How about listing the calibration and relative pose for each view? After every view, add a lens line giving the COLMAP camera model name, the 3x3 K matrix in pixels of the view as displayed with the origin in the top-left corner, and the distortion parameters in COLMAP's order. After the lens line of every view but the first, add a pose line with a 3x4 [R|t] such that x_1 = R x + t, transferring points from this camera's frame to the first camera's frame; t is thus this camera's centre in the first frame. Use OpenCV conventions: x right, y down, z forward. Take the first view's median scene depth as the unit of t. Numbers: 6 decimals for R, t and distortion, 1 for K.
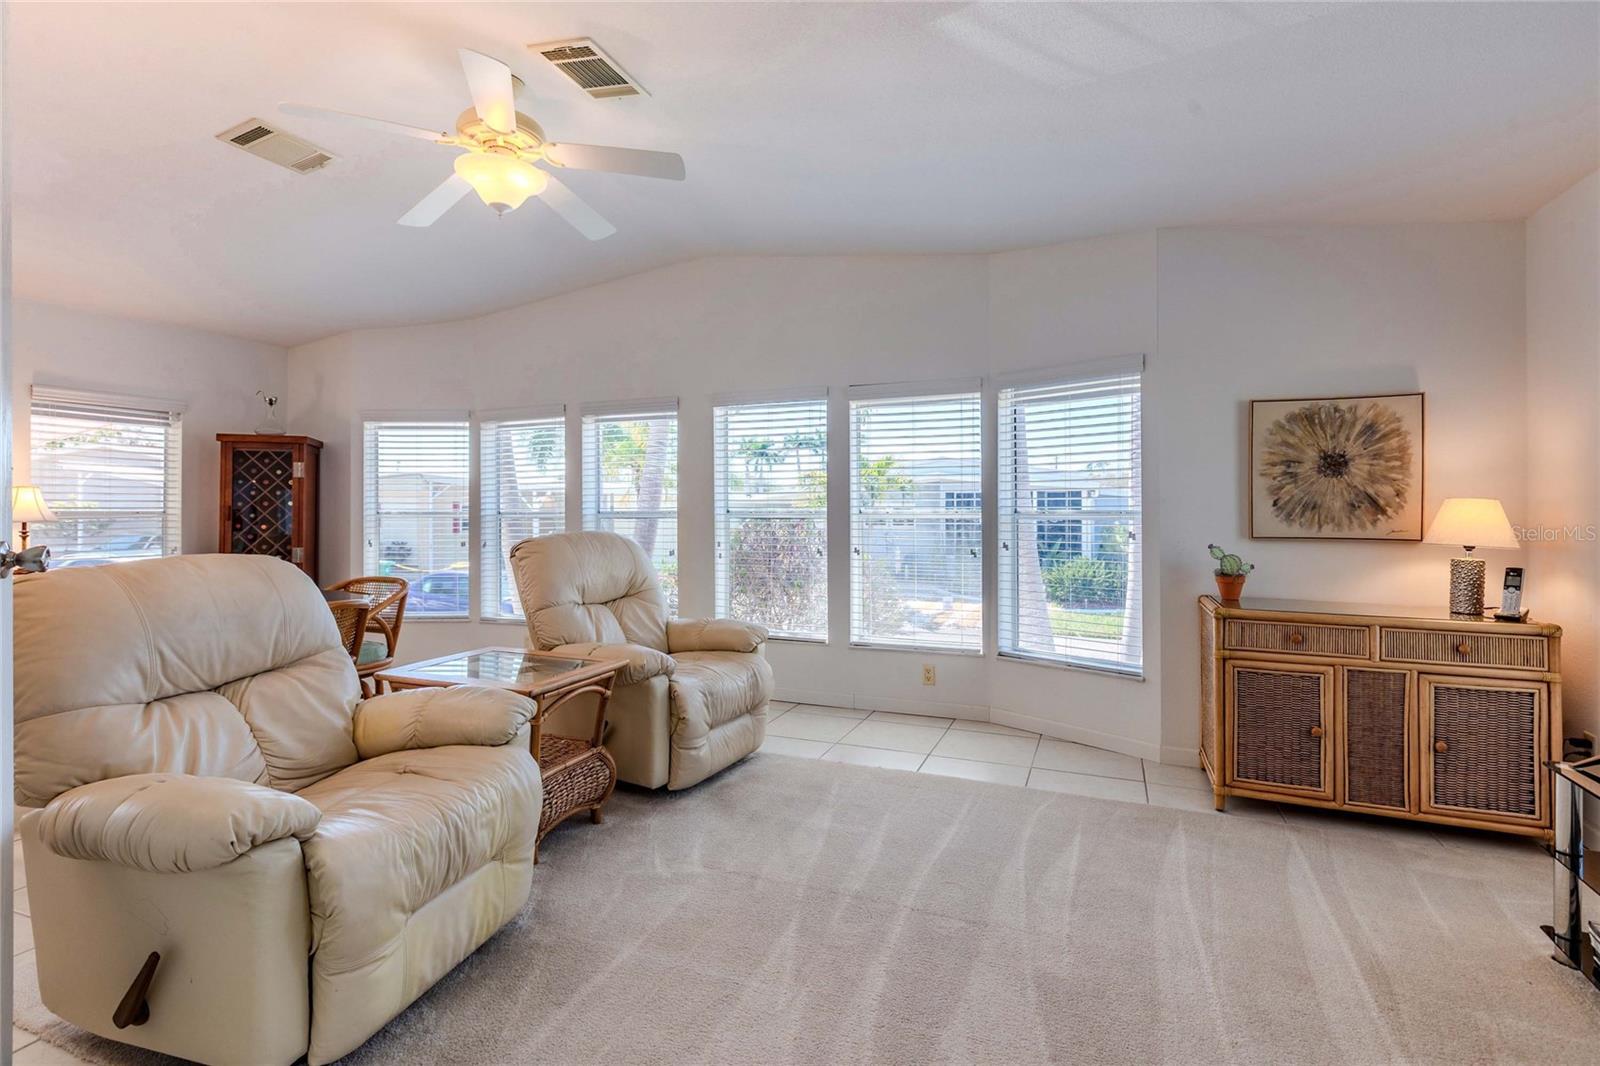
lens RADIAL K [[757.0, 0, 801.3], [0, 757.0, 516.4], [0, 0, 1]] dist [-0.003462, -0.000964]
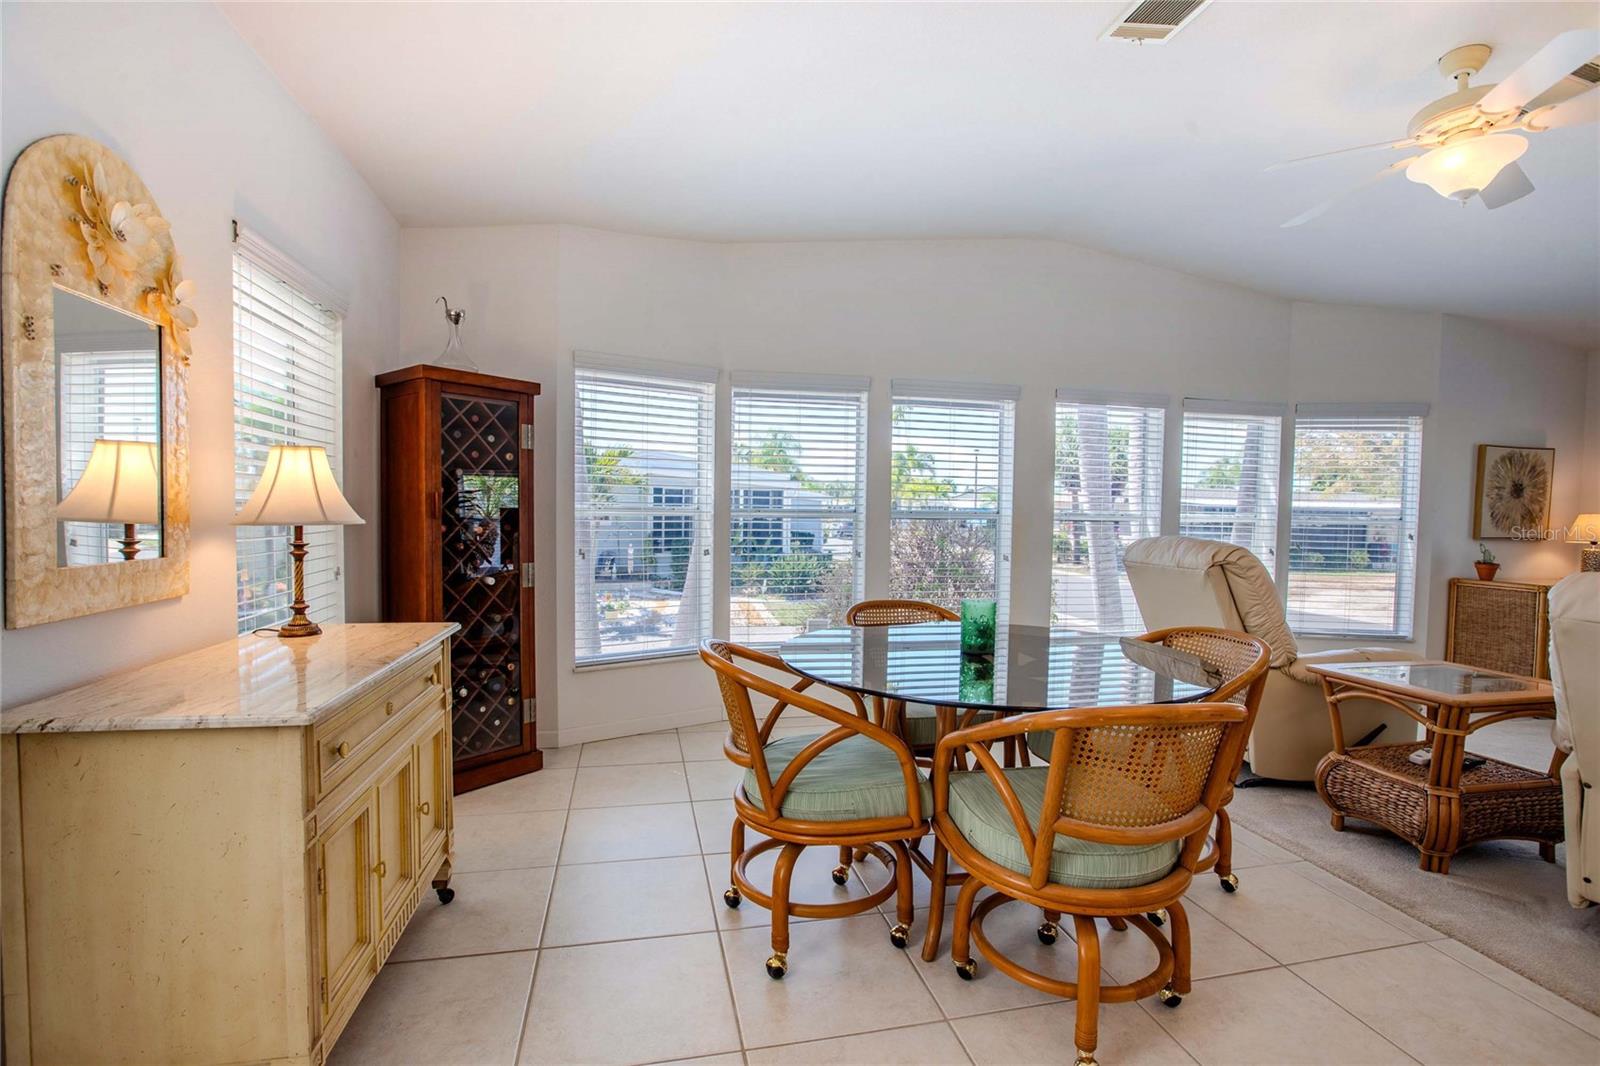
lens RADIAL K [[757.0, 0, 812.5], [0, 757.0, 541.7], [0, 0, 1]] dist [-0.003462, -0.000964]
pose [[0.812332, -0.011442, 0.583083, -1.204915], [-0.011839, 0.999278, 0.036103, -0.002044], [-0.583075, -0.036231, 0.811610, 0.512157]]
